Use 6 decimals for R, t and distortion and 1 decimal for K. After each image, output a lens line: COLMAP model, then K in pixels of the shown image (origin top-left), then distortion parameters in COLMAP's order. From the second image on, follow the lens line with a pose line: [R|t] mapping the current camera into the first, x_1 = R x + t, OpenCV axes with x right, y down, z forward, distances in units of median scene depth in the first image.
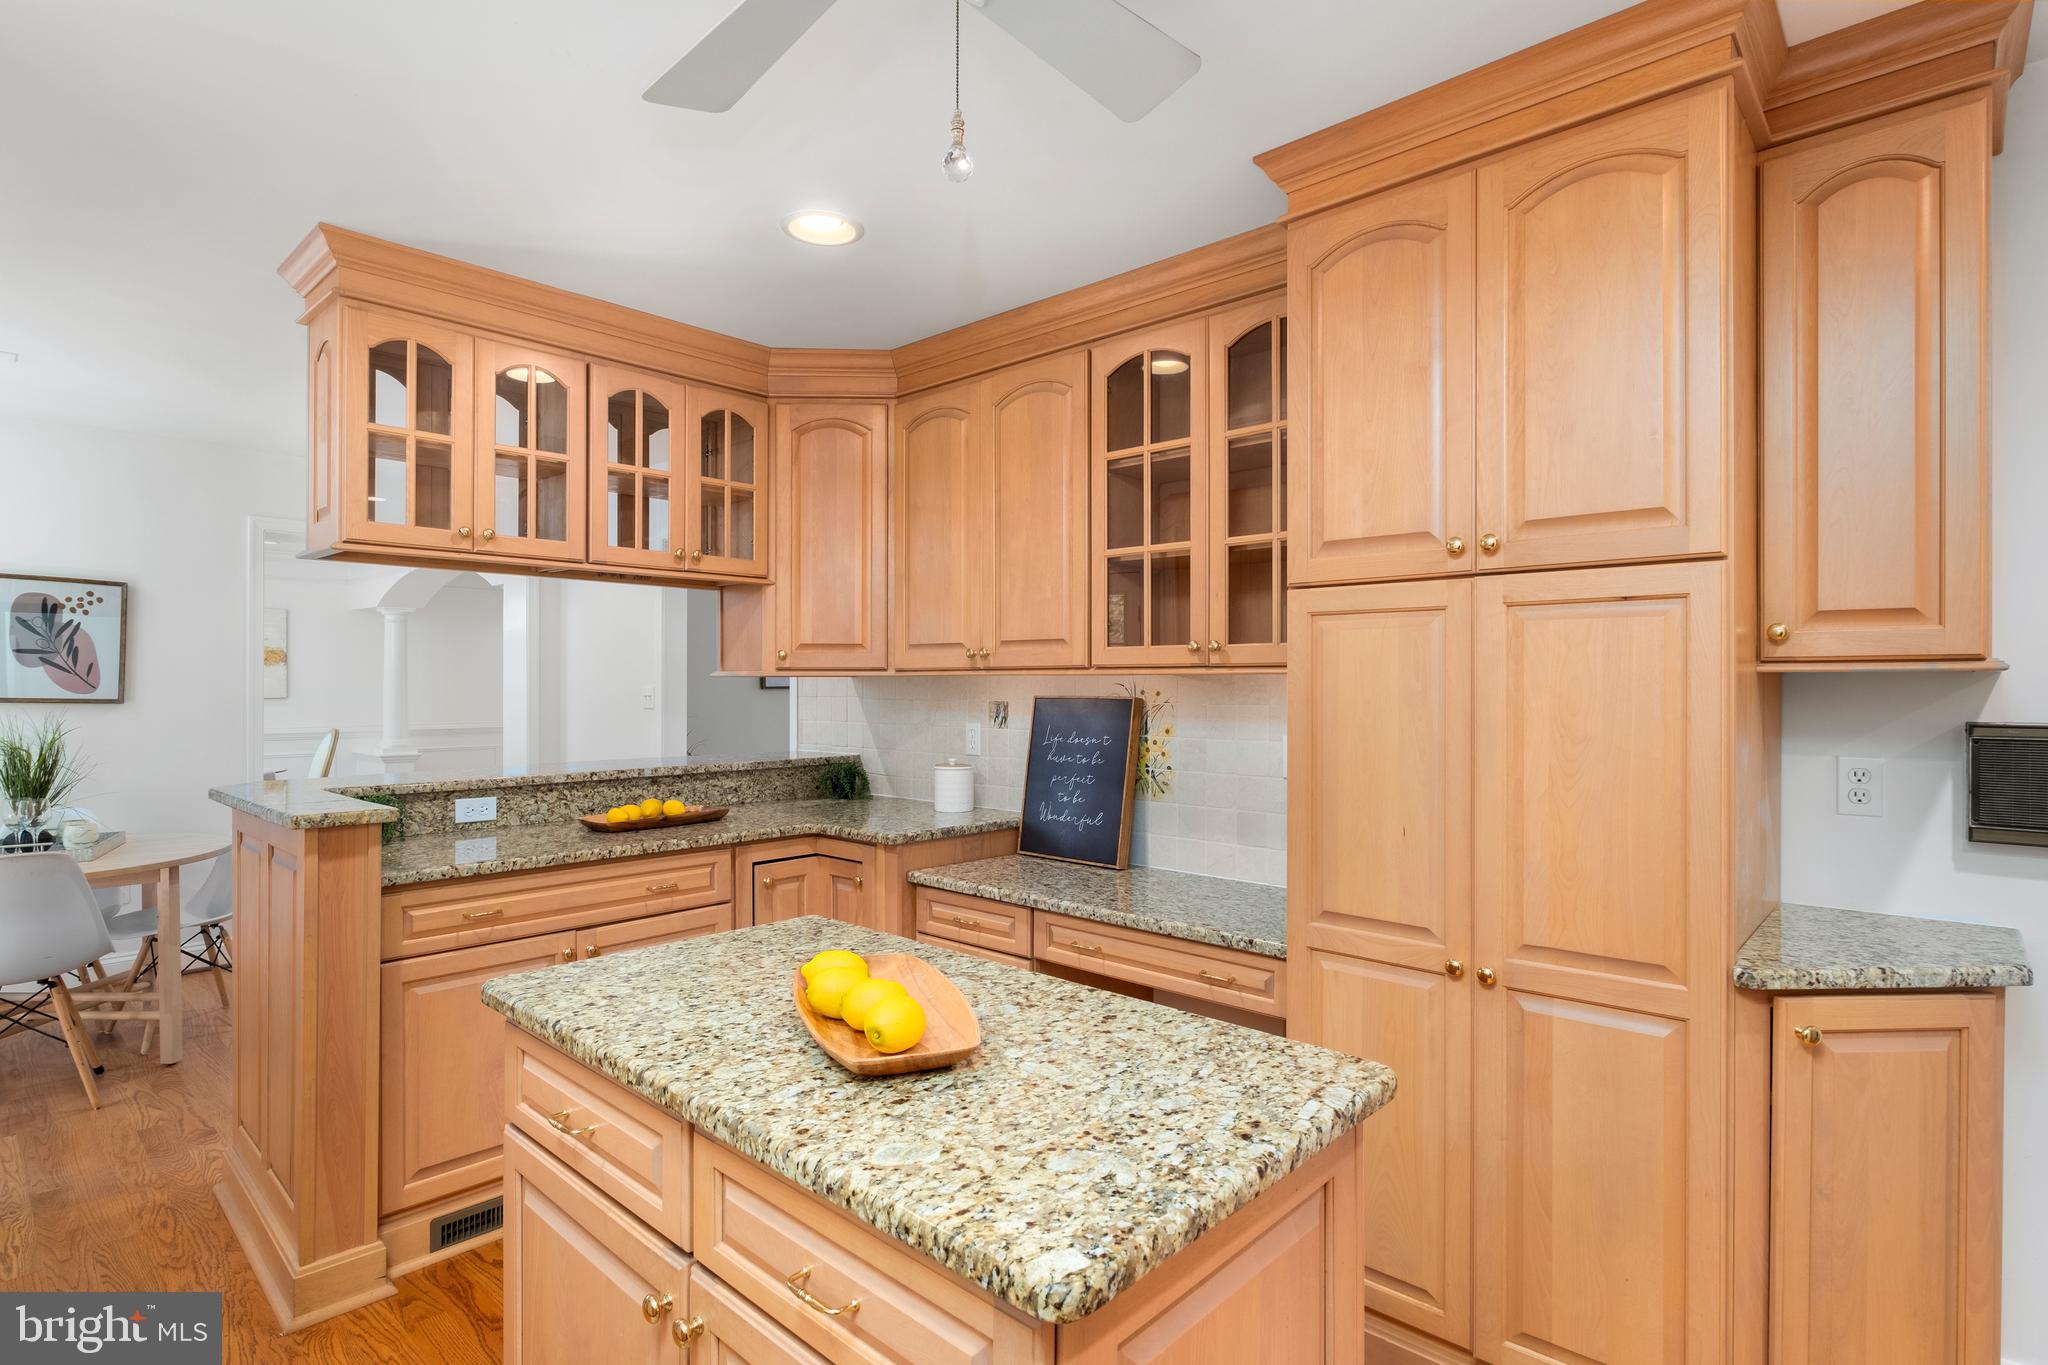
lens RADIAL K [[1033.7, 0, 1022.5], [0, 1033.7, 676.3], [0, 0, 1]] dist [-0.000026, -0.000477]
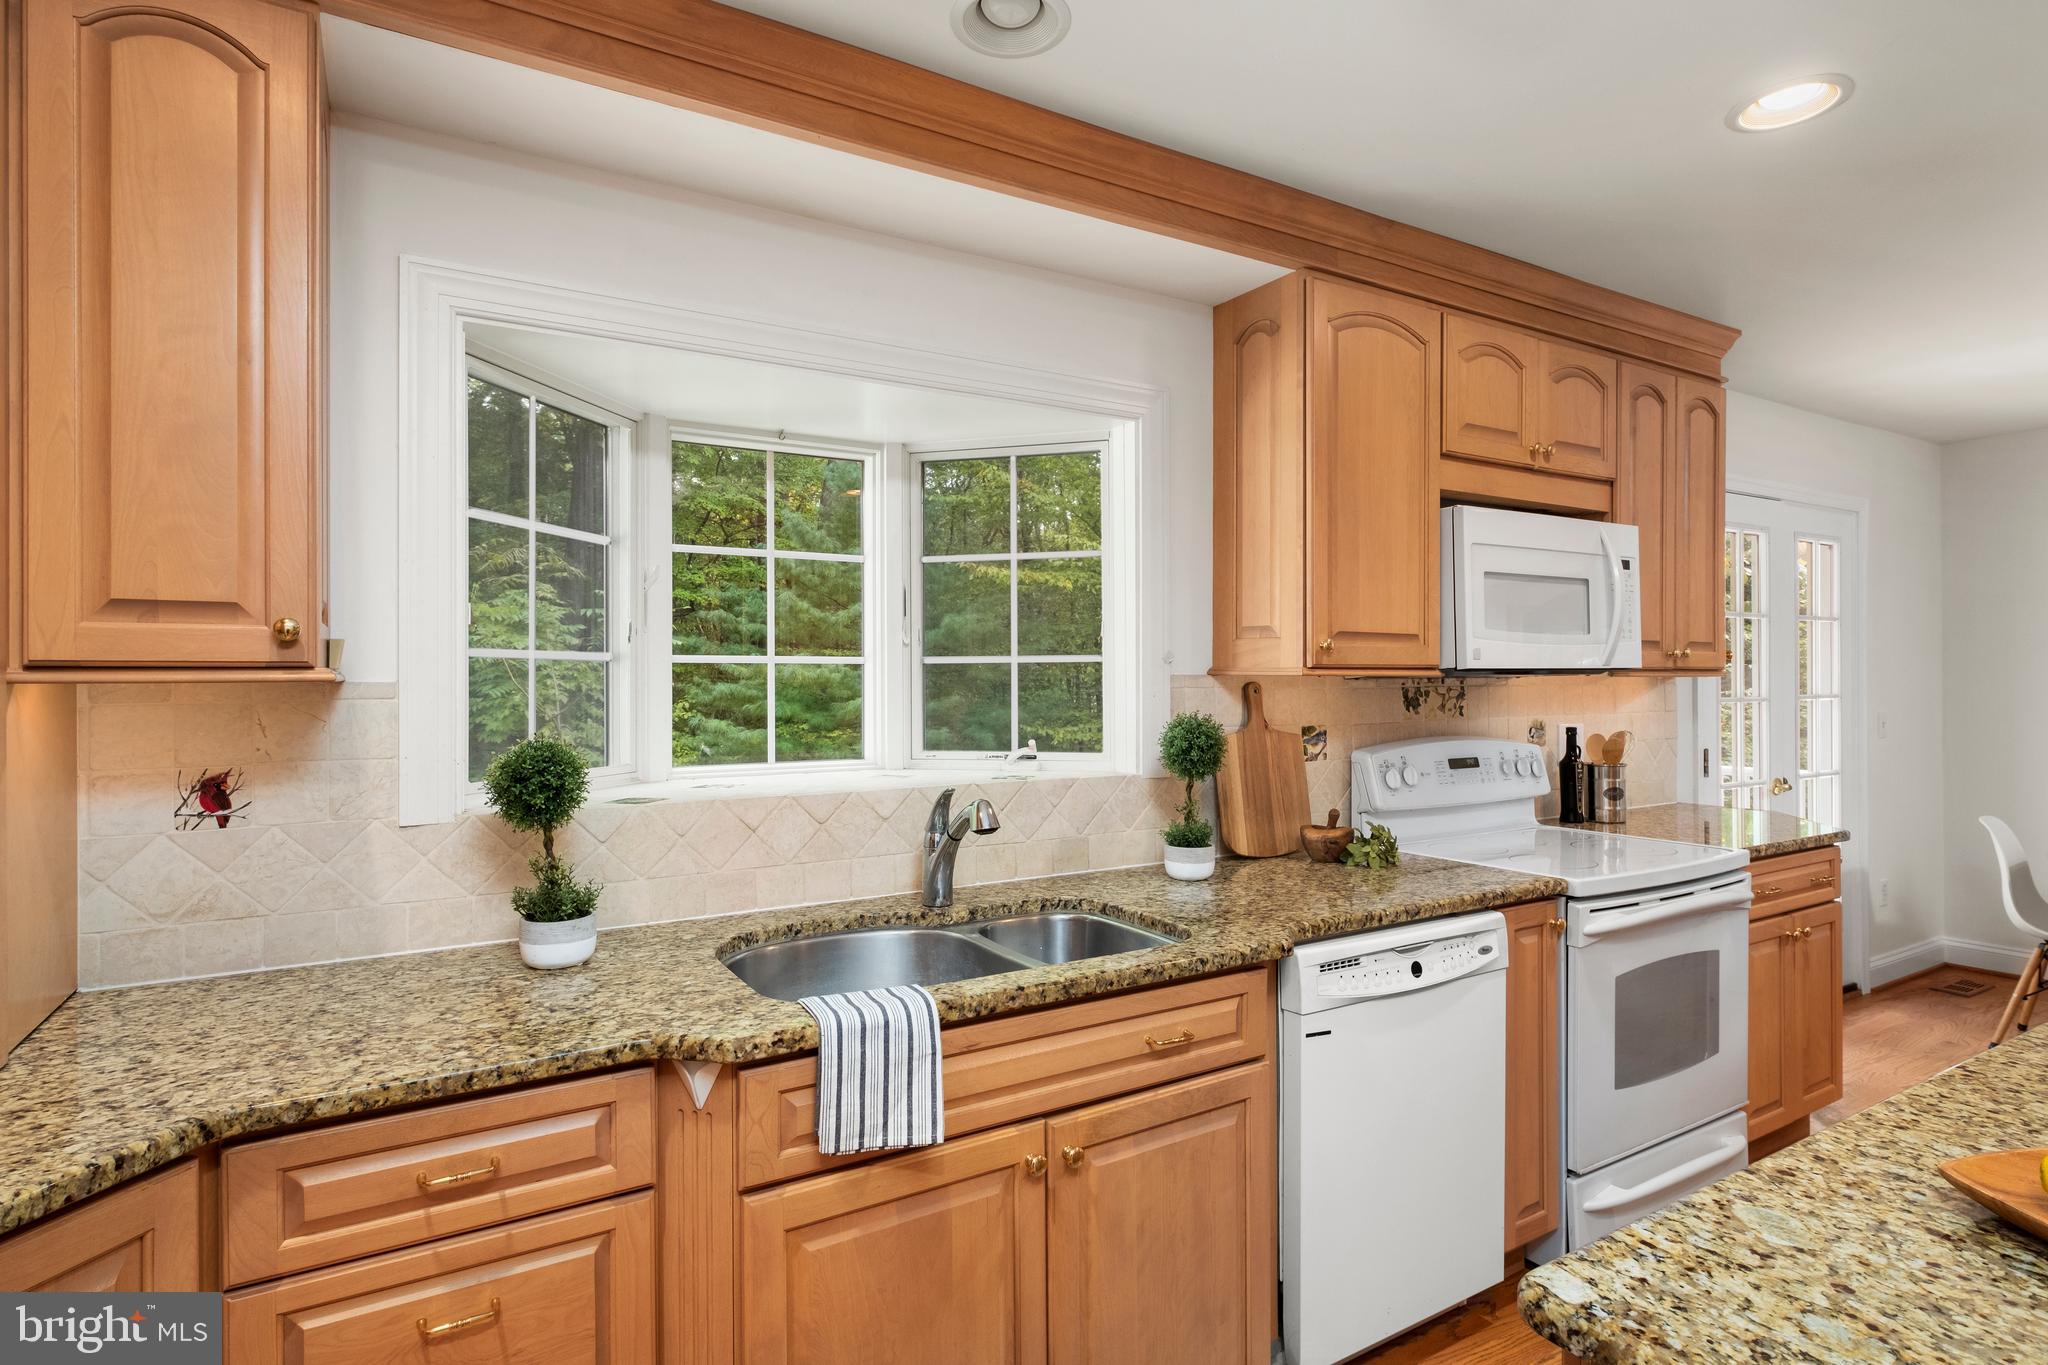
lens RADIAL K [[1033.7, 0, 1022.5], [0, 1033.7, 676.3], [0, 0, 1]] dist [-0.000026, -0.000477]
pose [[-0.283759, -0.008964, -0.958854, 0.437981], [0.012096, 0.999843, -0.012926, 0.001608], [0.958819, -0.015266, -0.283606, 0.313387]]
